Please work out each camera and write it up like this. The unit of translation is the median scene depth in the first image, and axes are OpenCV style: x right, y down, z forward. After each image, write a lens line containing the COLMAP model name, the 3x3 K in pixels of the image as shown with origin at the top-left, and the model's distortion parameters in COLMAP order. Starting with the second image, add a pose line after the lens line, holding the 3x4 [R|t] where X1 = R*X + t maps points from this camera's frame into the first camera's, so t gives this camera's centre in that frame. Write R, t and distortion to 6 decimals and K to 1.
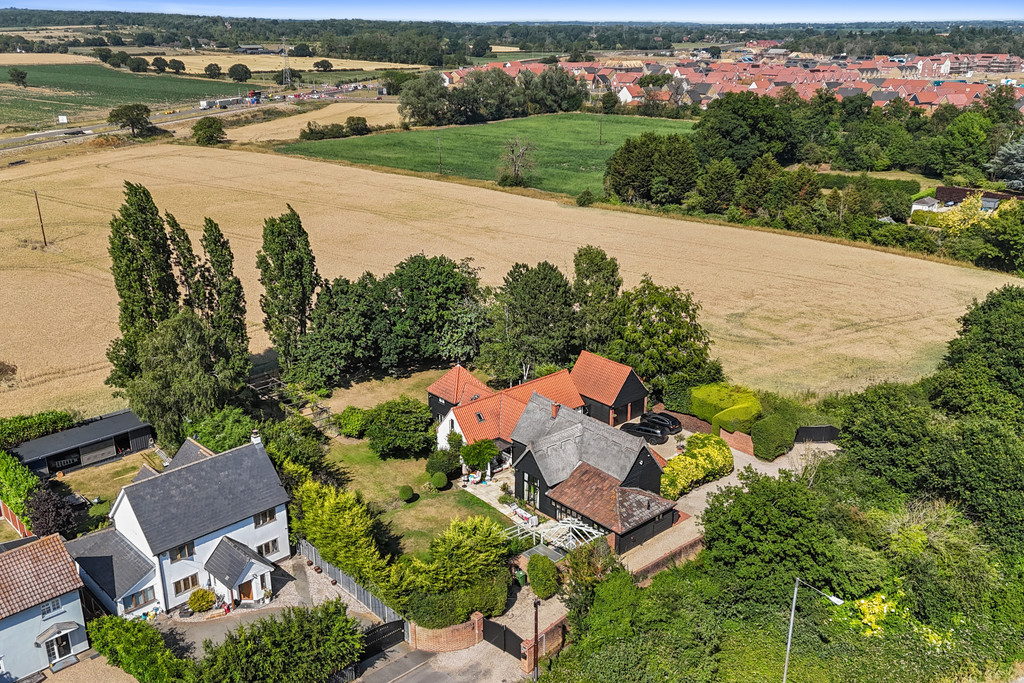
lens RADIAL K [[864.2, 0, 504.9], [0, 864.2, 335.8], [0, 0, 1]] dist [0.084107, -0.092650]
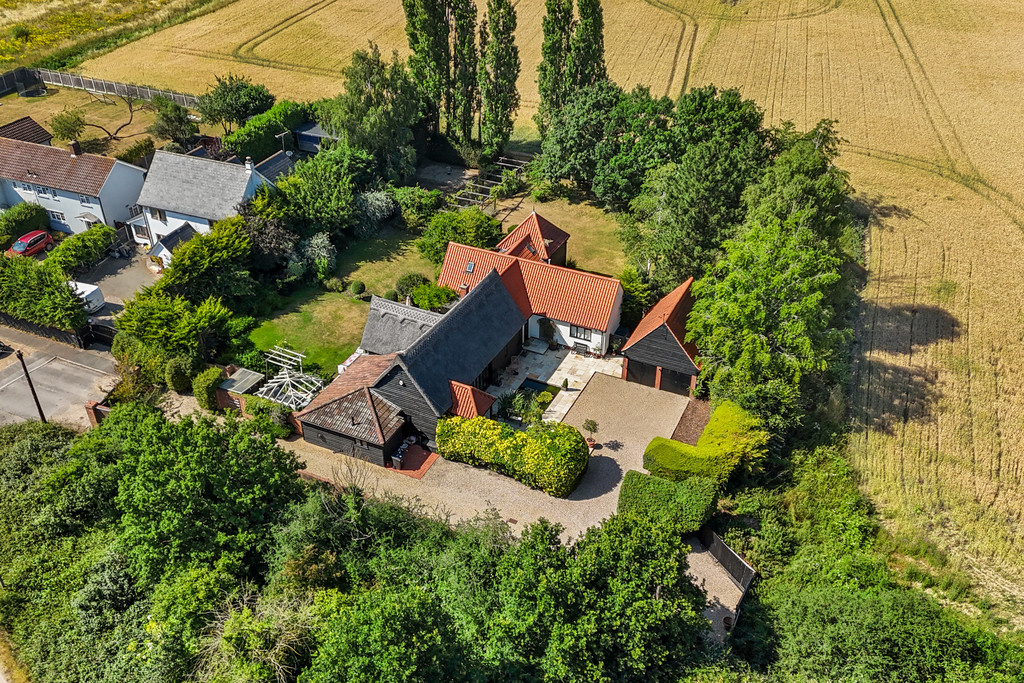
lens RADIAL K [[864.2, 0, 506.5], [0, 864.2, 335.5], [0, 0, 1]] dist [0.084107, -0.092650]
pose [[0.419850, 0.516013, -0.746630, 0.603127], [-0.308470, 0.854806, 0.417315, -0.198235], [0.853564, 0.055104, 0.518065, 0.524430]]
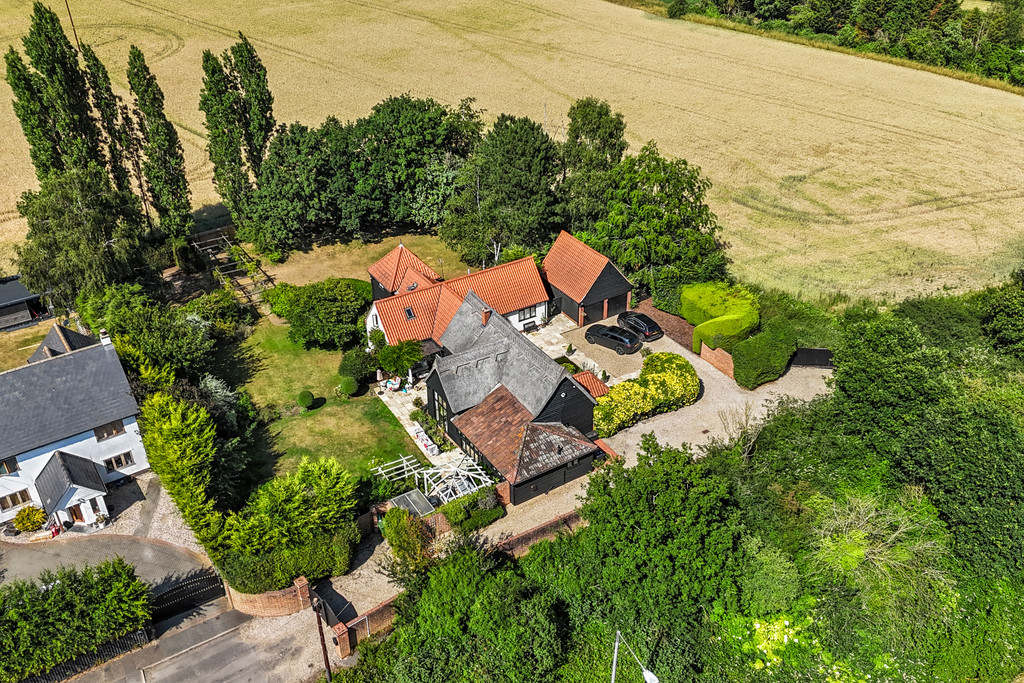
lens RADIAL K [[864.2, 0, 513.1], [0, 864.2, 338.9], [0, 0, 1]] dist [0.084107, -0.092650]
pose [[0.987235, 0.079561, -0.137973, 0.172126], [-0.045960, 0.971750, 0.231495, -0.075088], [0.152493, -0.222199, 0.963002, 0.162349]]
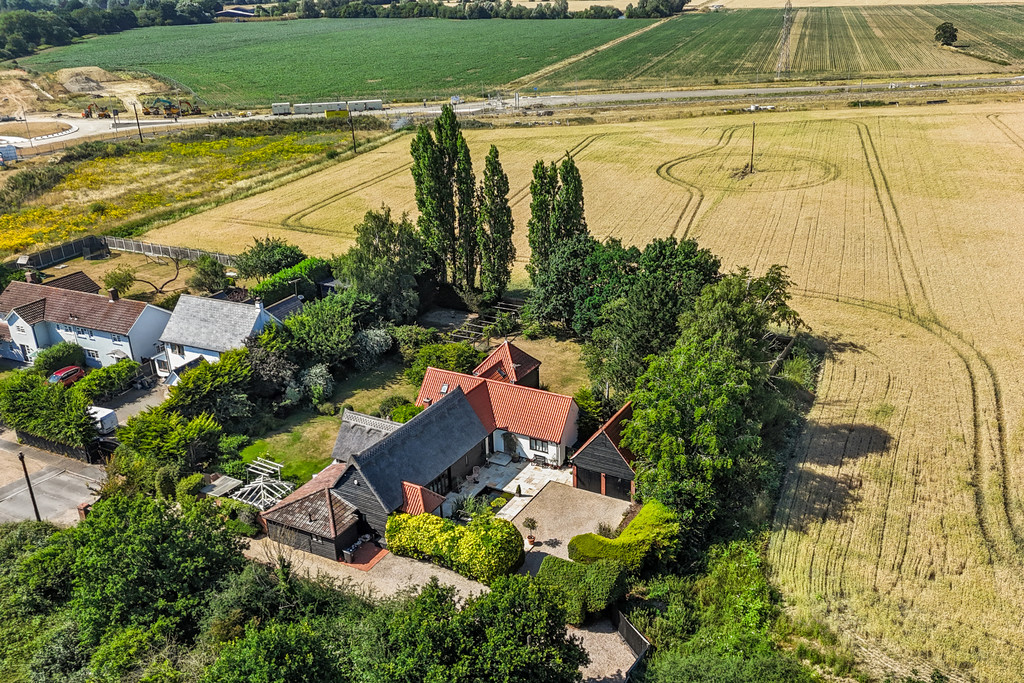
lens RADIAL K [[864.2, 0, 548.5], [0, 864.2, 311.4], [0, 0, 1]] dist [0.084107, -0.092650]
pose [[0.395384, 0.336372, -0.854708, 0.734194], [-0.295312, 0.927679, 0.228480, -0.216913], [0.869748, 0.162068, 0.466124, 0.571374]]
